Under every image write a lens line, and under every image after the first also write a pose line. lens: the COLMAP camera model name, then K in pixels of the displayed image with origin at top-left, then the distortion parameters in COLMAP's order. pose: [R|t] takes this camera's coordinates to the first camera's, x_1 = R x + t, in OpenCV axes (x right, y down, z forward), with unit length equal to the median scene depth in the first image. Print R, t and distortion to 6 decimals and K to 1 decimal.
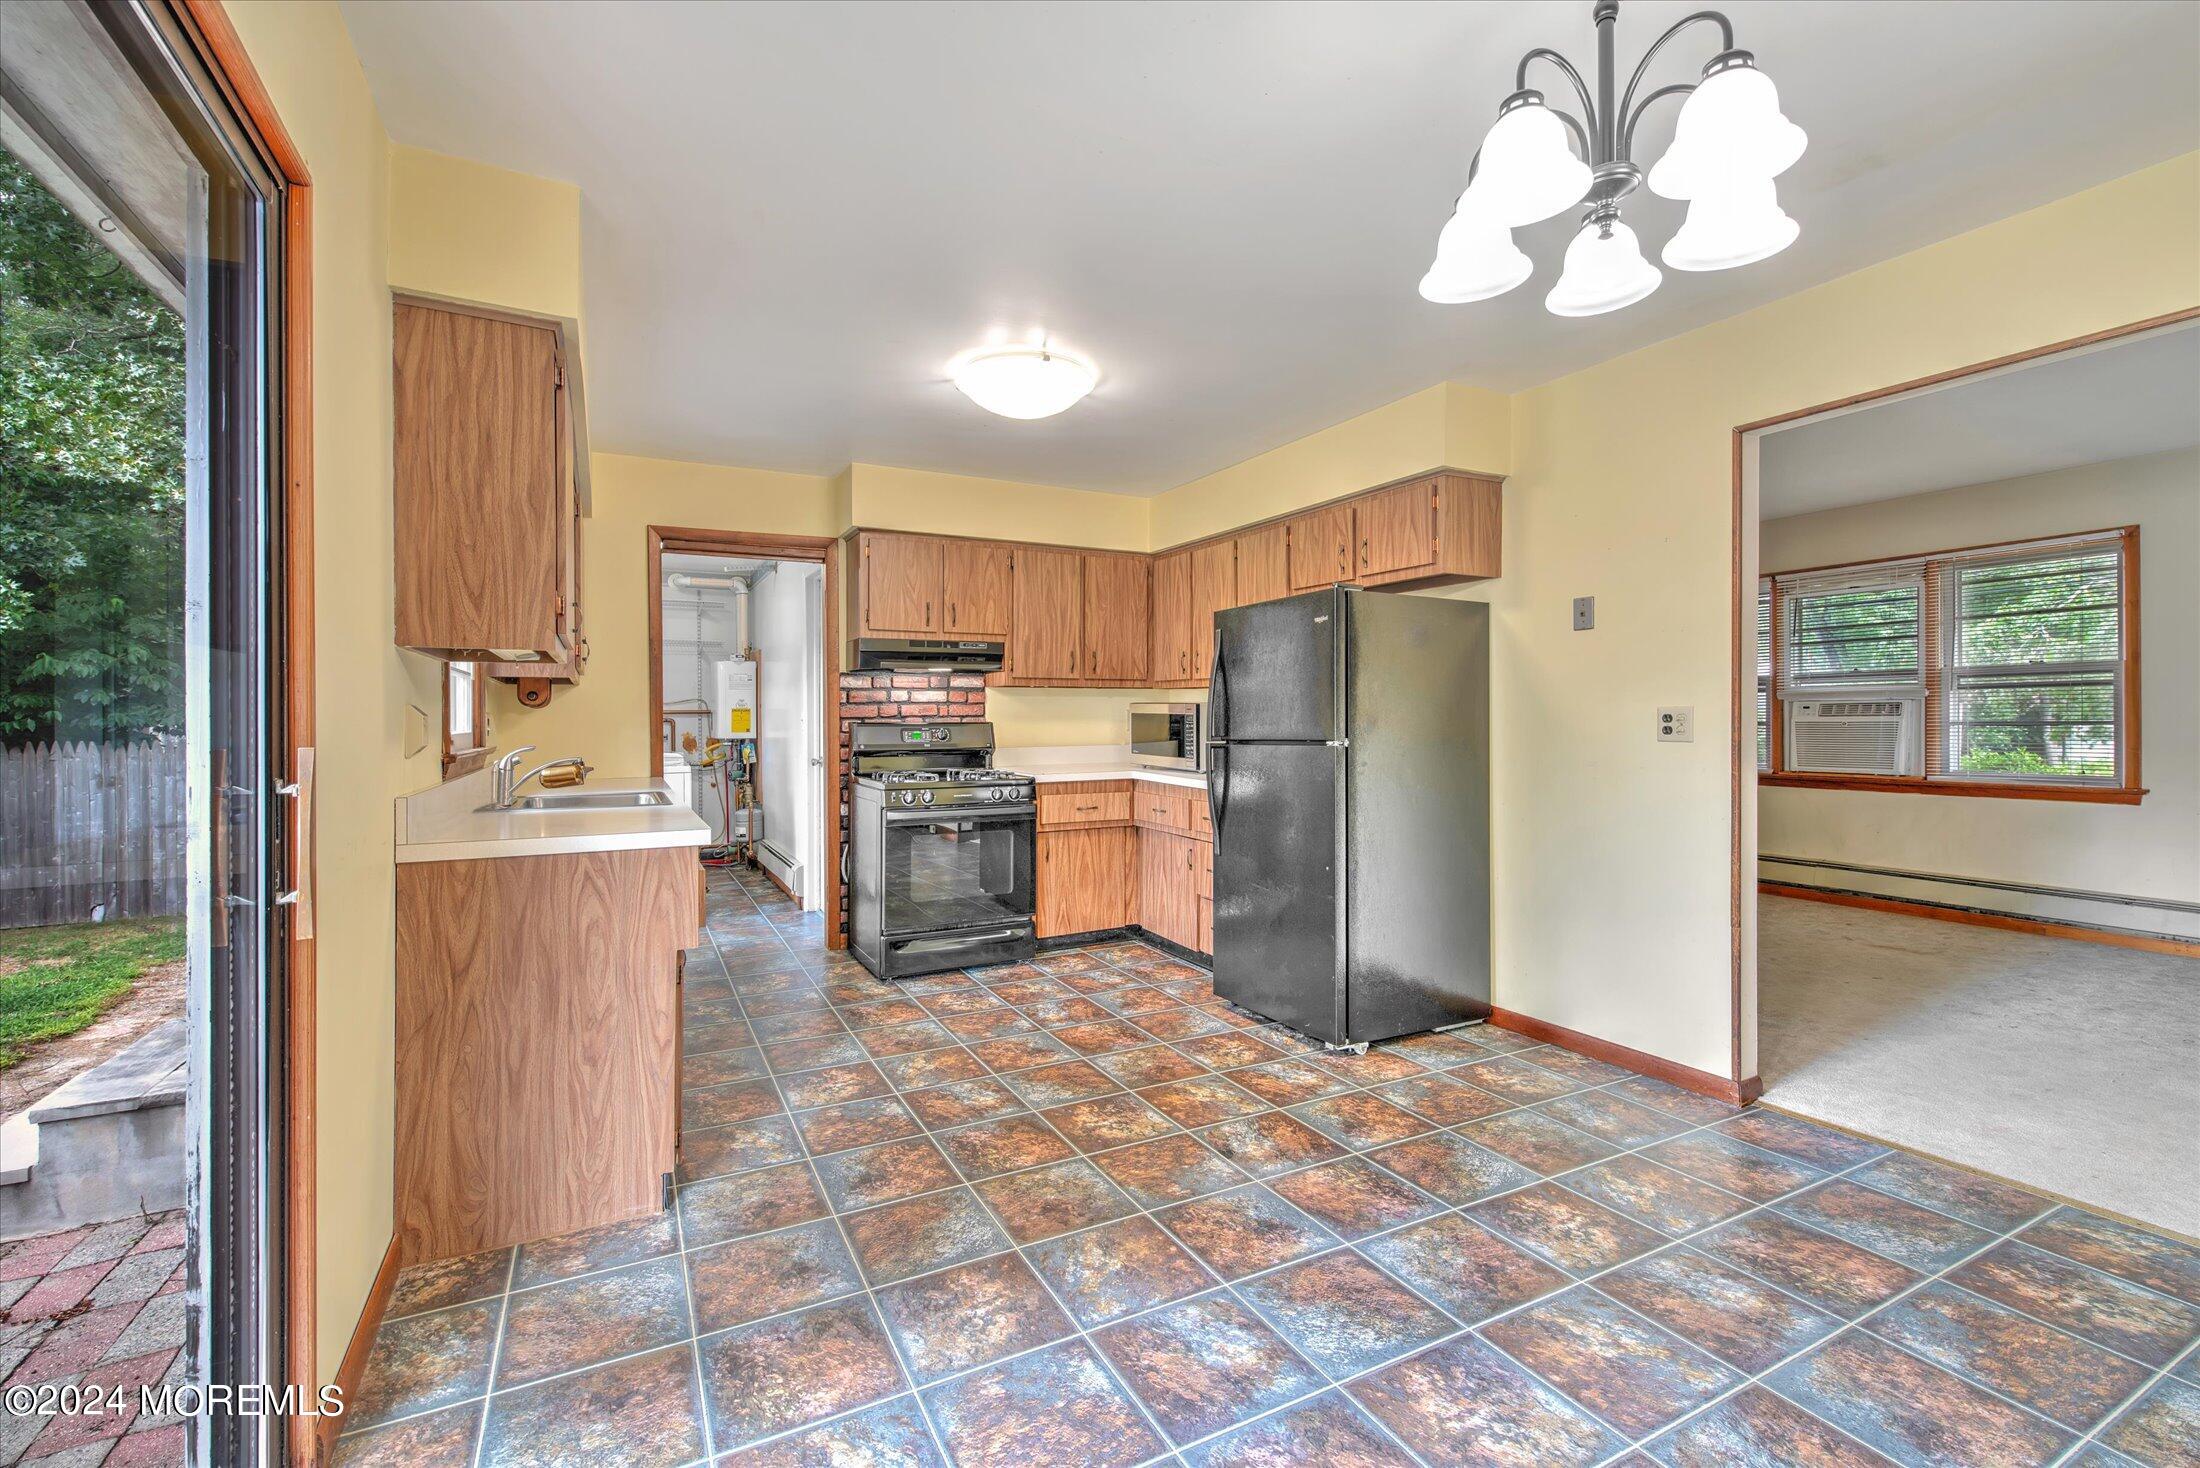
lens RADIAL K [[945.4, 0, 1108.2], [0, 945.4, 723.8], [0, 0, 1]] dist [0.012490, -0.007907]
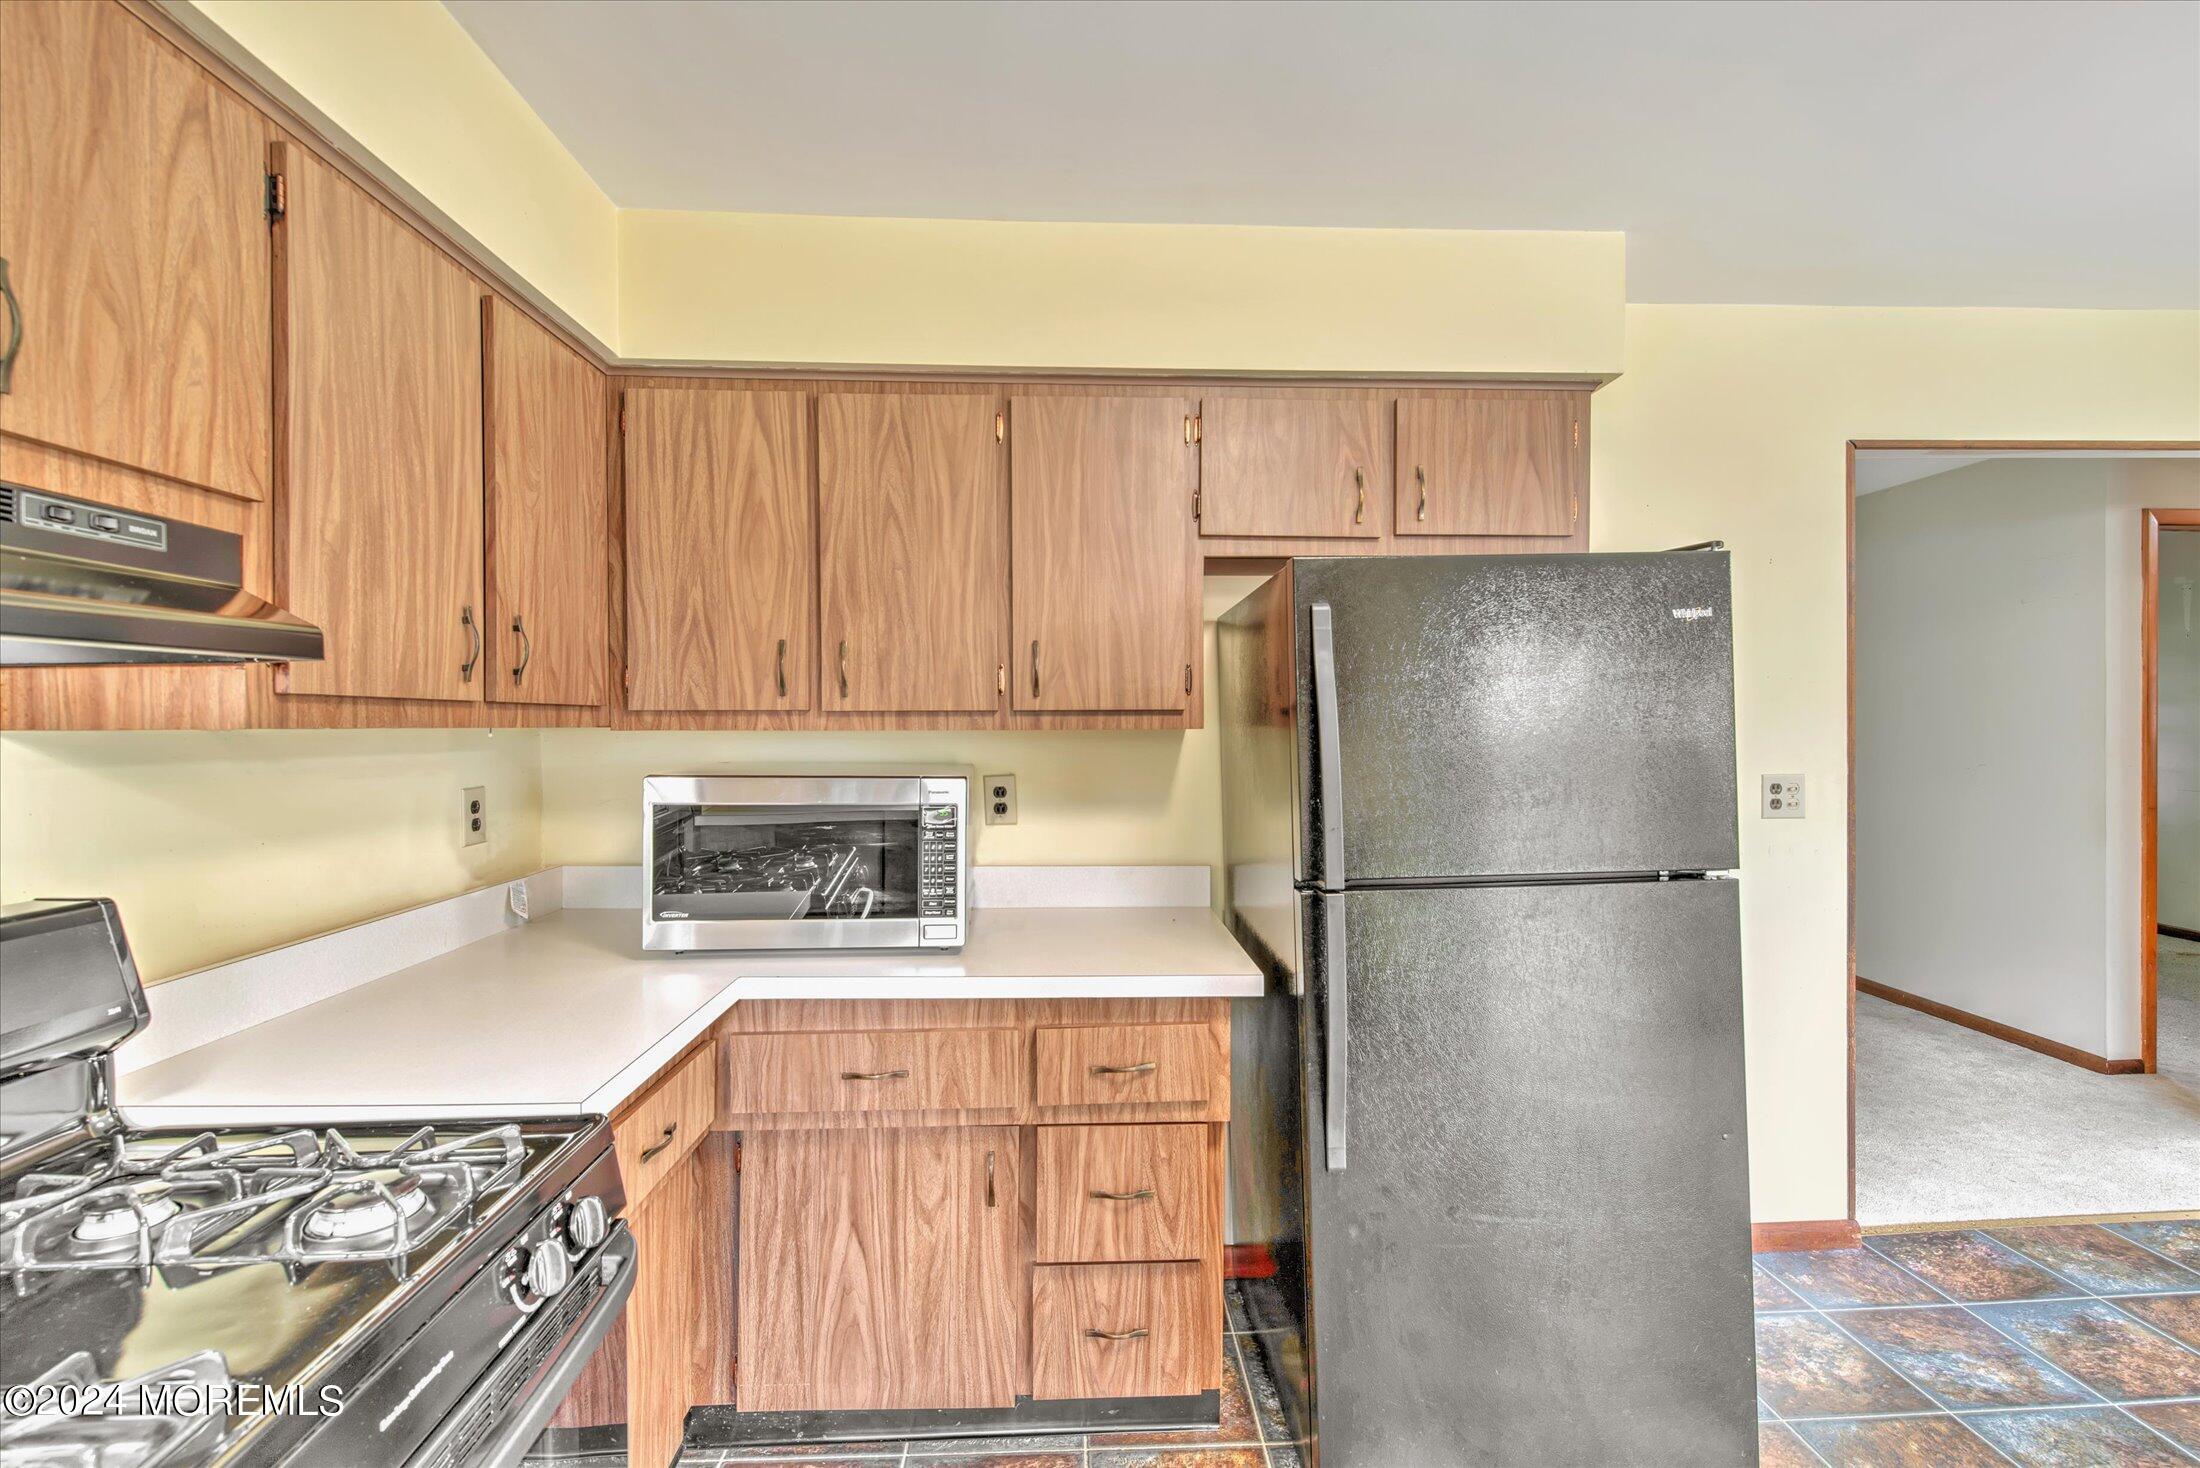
lens RADIAL K [[970.5, 0, 1107.3], [0, 970.5, 737.2], [0, 0, 1]] dist [0.006538, -0.002713]
pose [[0.424753, -0.011100, 0.905241, -0.291622], [0.012160, 0.999905, 0.006555, -0.047284], [-0.905228, 0.008224, 0.424847, 0.903184]]
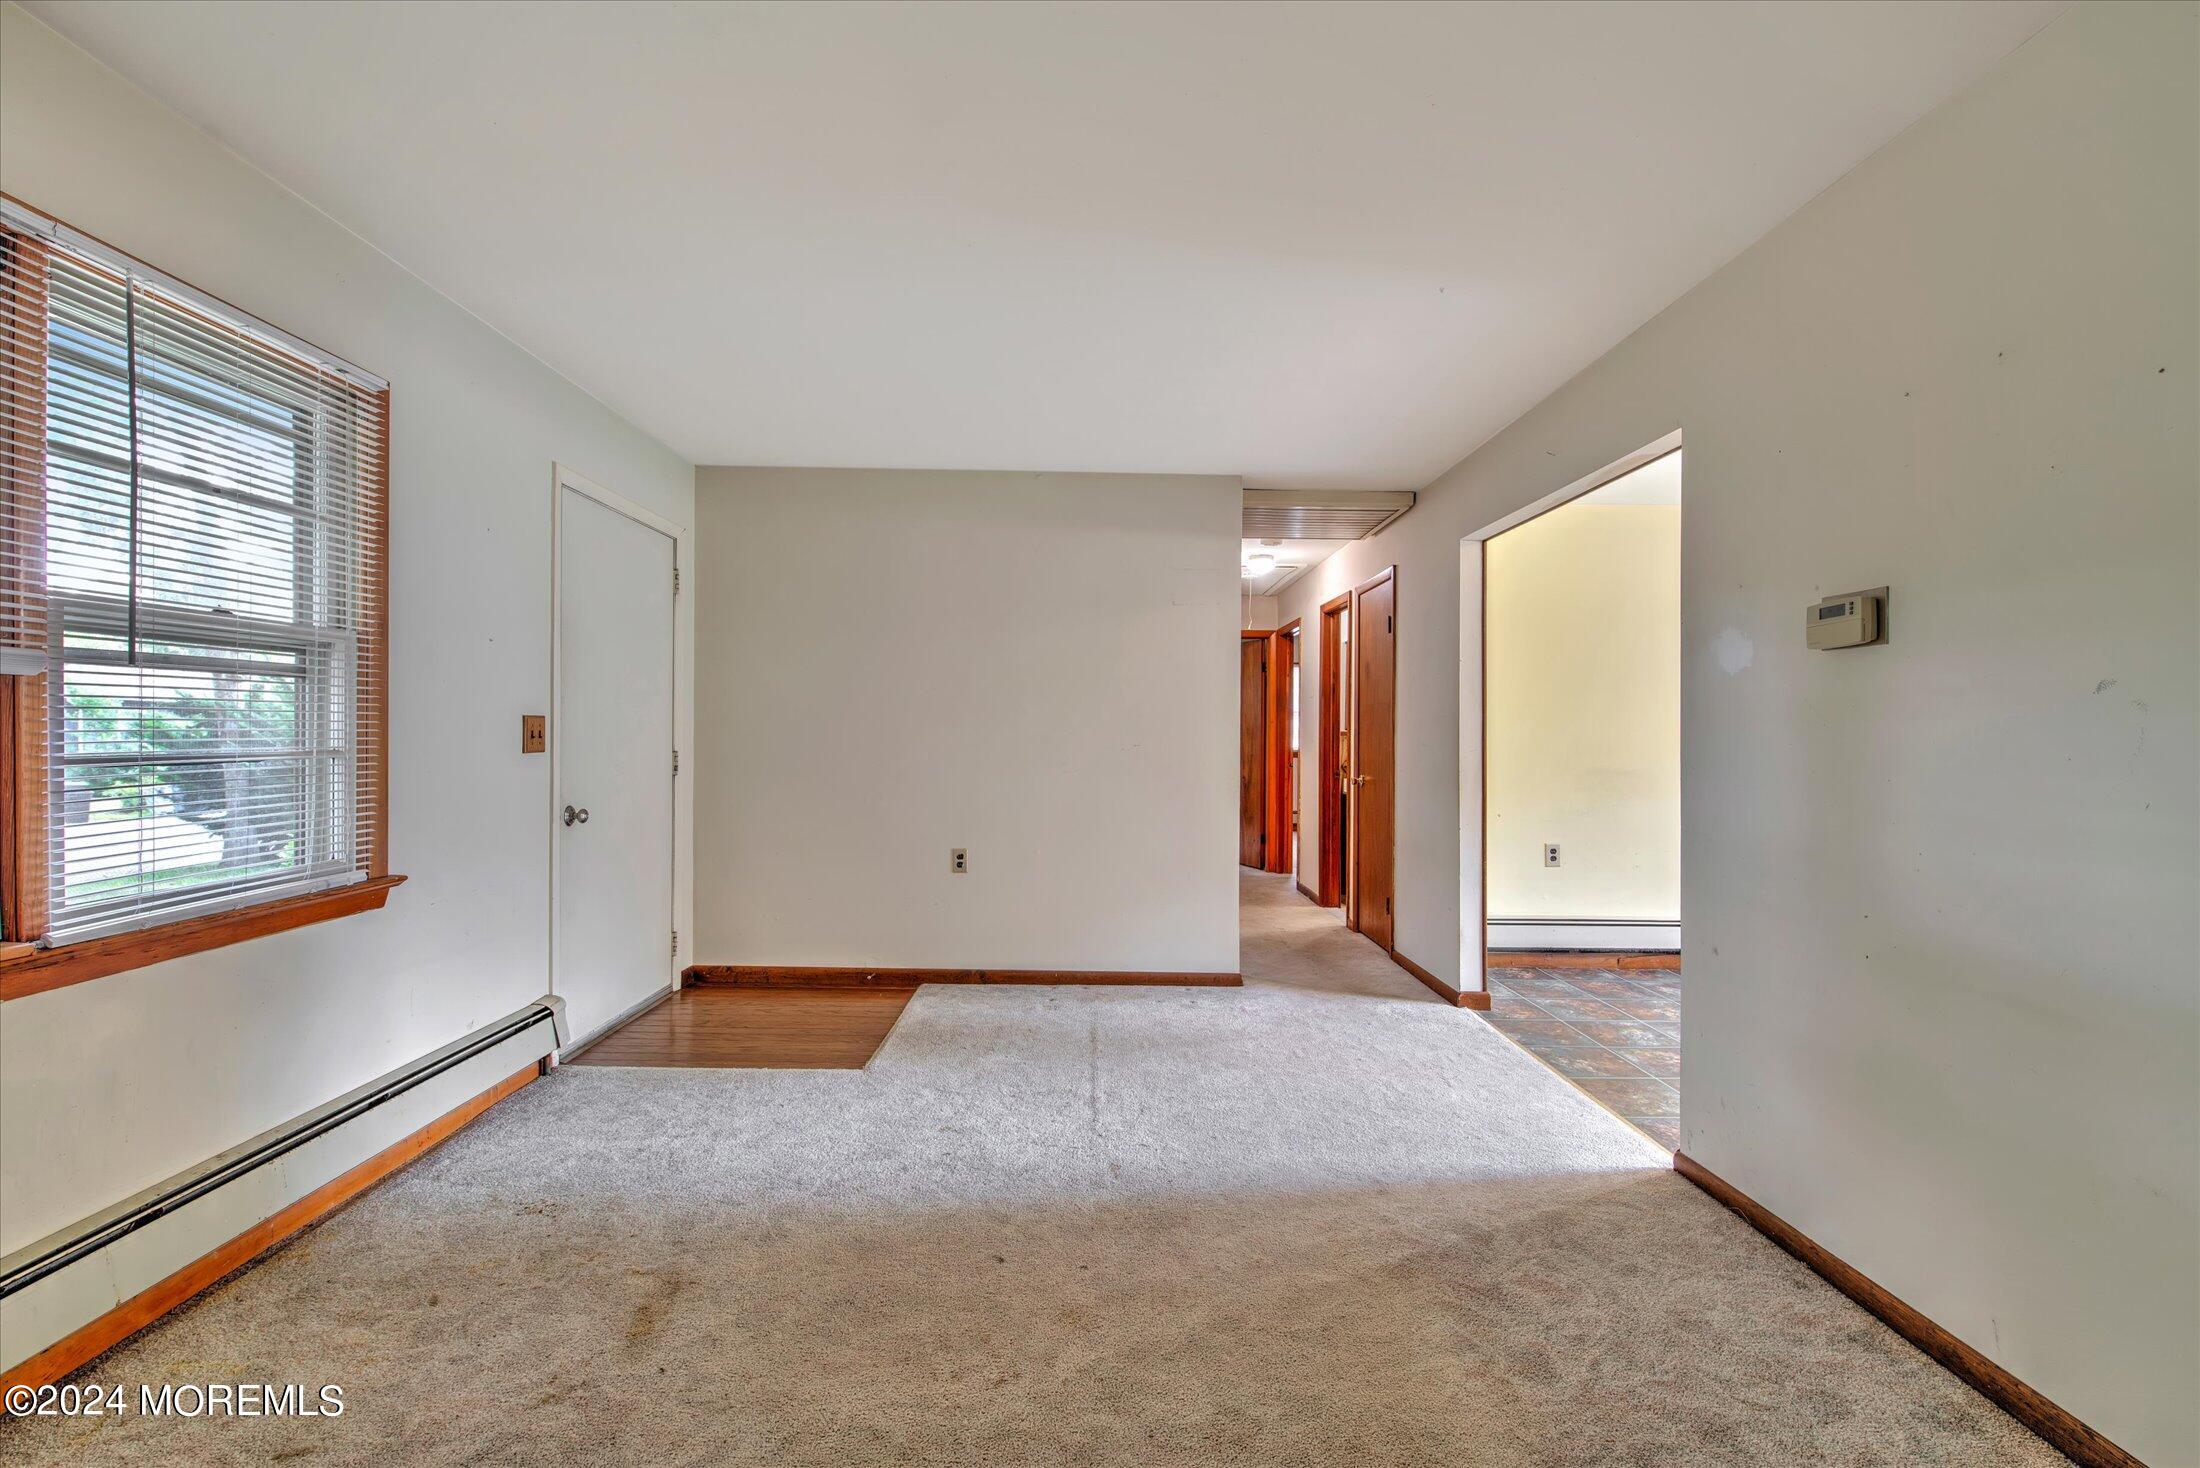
lens RADIAL K [[945.4, 0, 1082.4], [0, 945.4, 761.9], [0, 0, 1]] dist [0.012490, -0.007907]
pose [[-0.882048, -0.010524, 0.471042, 0.571760], [0.003277, 0.999589, 0.028469, -0.012670], [-0.471148, 0.026655, -0.881651, 1.522788]]
